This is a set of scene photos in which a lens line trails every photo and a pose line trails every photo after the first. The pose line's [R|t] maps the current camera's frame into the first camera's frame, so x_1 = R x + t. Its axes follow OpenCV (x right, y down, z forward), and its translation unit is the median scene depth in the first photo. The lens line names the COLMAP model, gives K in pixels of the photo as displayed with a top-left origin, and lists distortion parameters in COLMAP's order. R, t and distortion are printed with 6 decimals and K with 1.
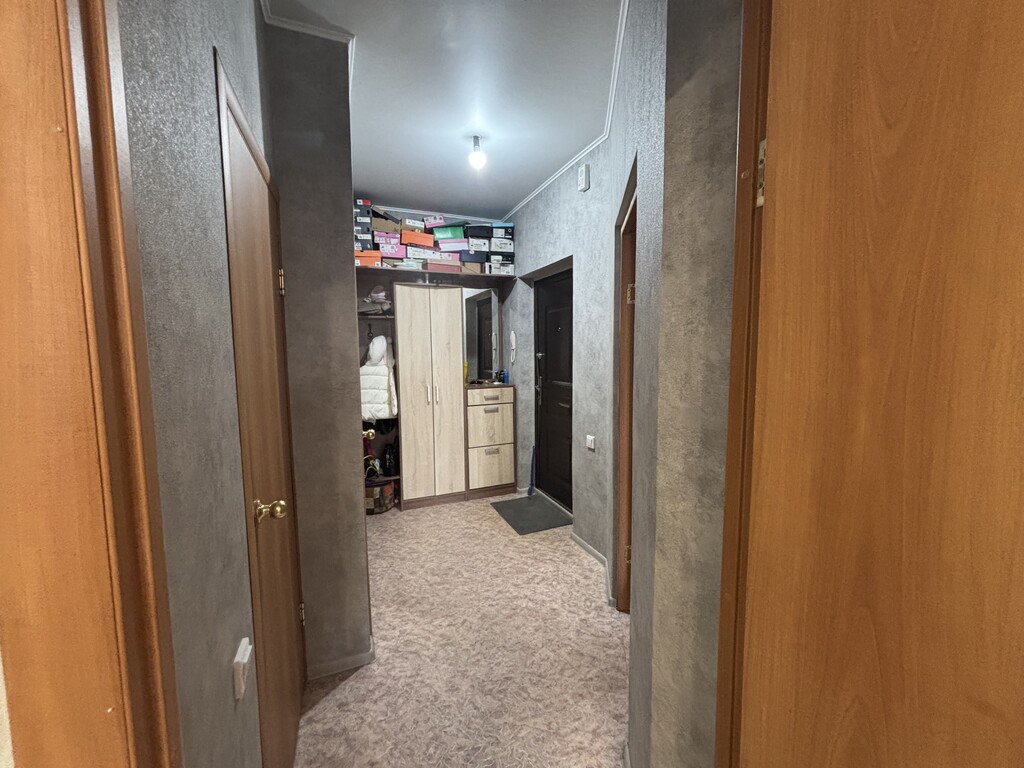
lens RADIAL K [[406.7, 0, 510.3], [0, 406.7, 385.0], [0, 0, 1]] dist [0.003488, -0.001747]
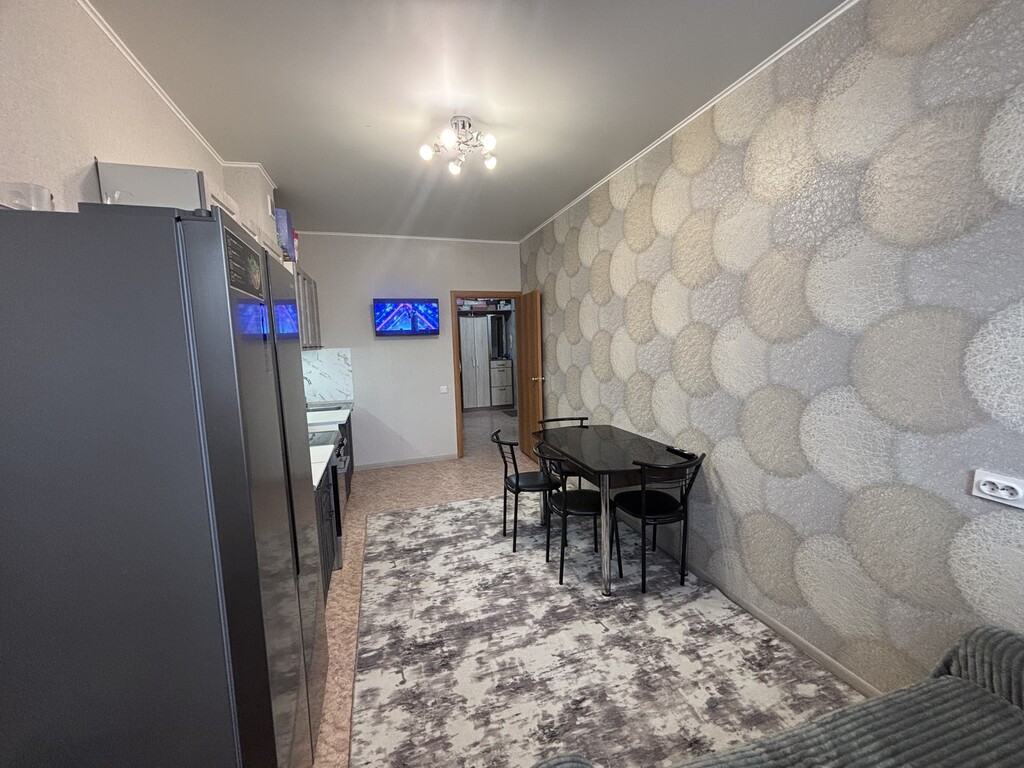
lens RADIAL K [[406.7, 0, 508.4], [0, 406.7, 385.0], [0, 0, 1]] dist [0.003488, -0.001747]
pose [[0.995409, -0.010939, -0.095084, 0.209673], [0.012867, 0.999723, 0.019684, 0.101759], [0.094842, -0.020817, 0.995275, -1.261364]]
